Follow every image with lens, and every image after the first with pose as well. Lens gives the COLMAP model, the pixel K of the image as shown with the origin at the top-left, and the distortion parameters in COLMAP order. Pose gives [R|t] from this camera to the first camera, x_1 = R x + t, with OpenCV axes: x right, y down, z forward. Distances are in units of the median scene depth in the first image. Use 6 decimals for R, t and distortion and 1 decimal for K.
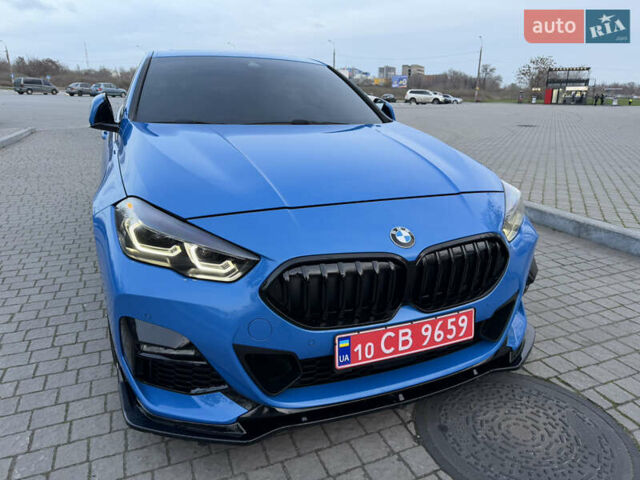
lens RADIAL K [[461.6, 0, 320.0], [0, 461.6, 240.0], [0, 0, 1]] dist [0.046267, -0.101948]
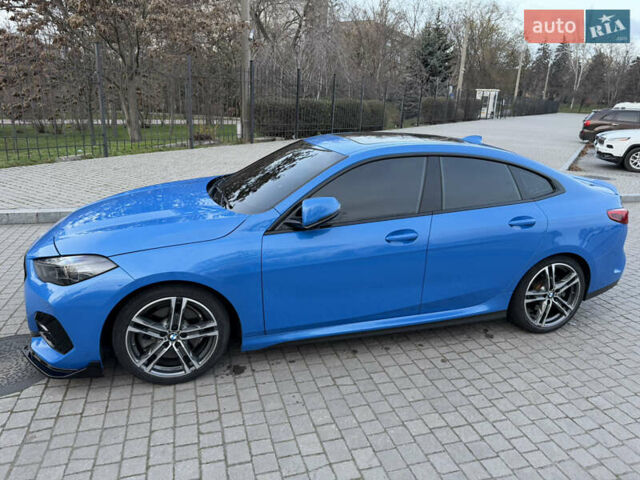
lens RADIAL K [[464.3, 0, 320.0], [0, 464.3, 240.0], [0, 0, 1]] dist [0.001249, -0.001711]
pose [[-0.113399, 0.273377, -0.955199, 1.998966], [-0.331719, 0.895816, 0.295763, -1.013804], [0.936538, 0.350397, -0.010900, 2.124310]]
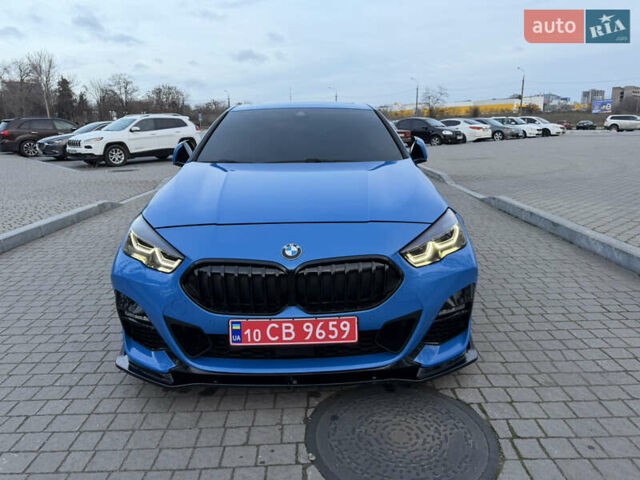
lens RADIAL K [[455.3, 0, 320.0], [0, 455.3, 240.0], [0, 0, 1]] dist [0.081755, -0.088859]
pose [[0.927124, 0.061114, -0.369738, 0.677655], [-0.084272, 0.995343, -0.046794, 0.013464], [0.365157, 0.074542, 0.927957, -0.147769]]
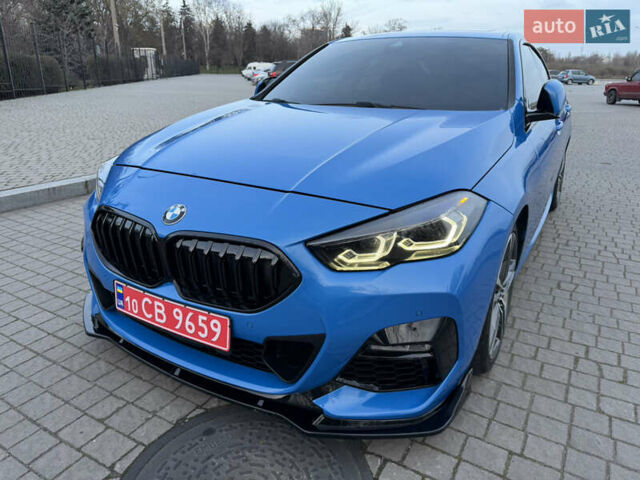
lens RADIAL K [[464.3, 0, 320.0], [0, 464.3, 240.0], [0, 0, 1]] dist [0.001249, -0.001711]
pose [[0.596758, 0.262320, -0.758333, 1.068989], [-0.244192, 0.959600, 0.139779, -0.159006], [0.764363, 0.101765, 0.636705, 0.569426]]
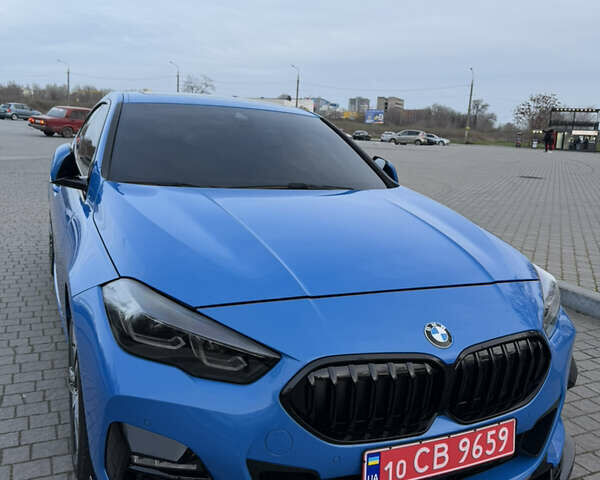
lens RADIAL K [[572.5, 0, 300.0], [0, 572.5, 240.0], [0, 0, 1]] dist [0.185270, -0.486507]
pose [[0.998384, 0.034430, 0.045203, -0.131630], [-0.029205, 0.993330, -0.111543, -0.051417], [-0.048742, 0.110043, 0.992731, -0.096222]]
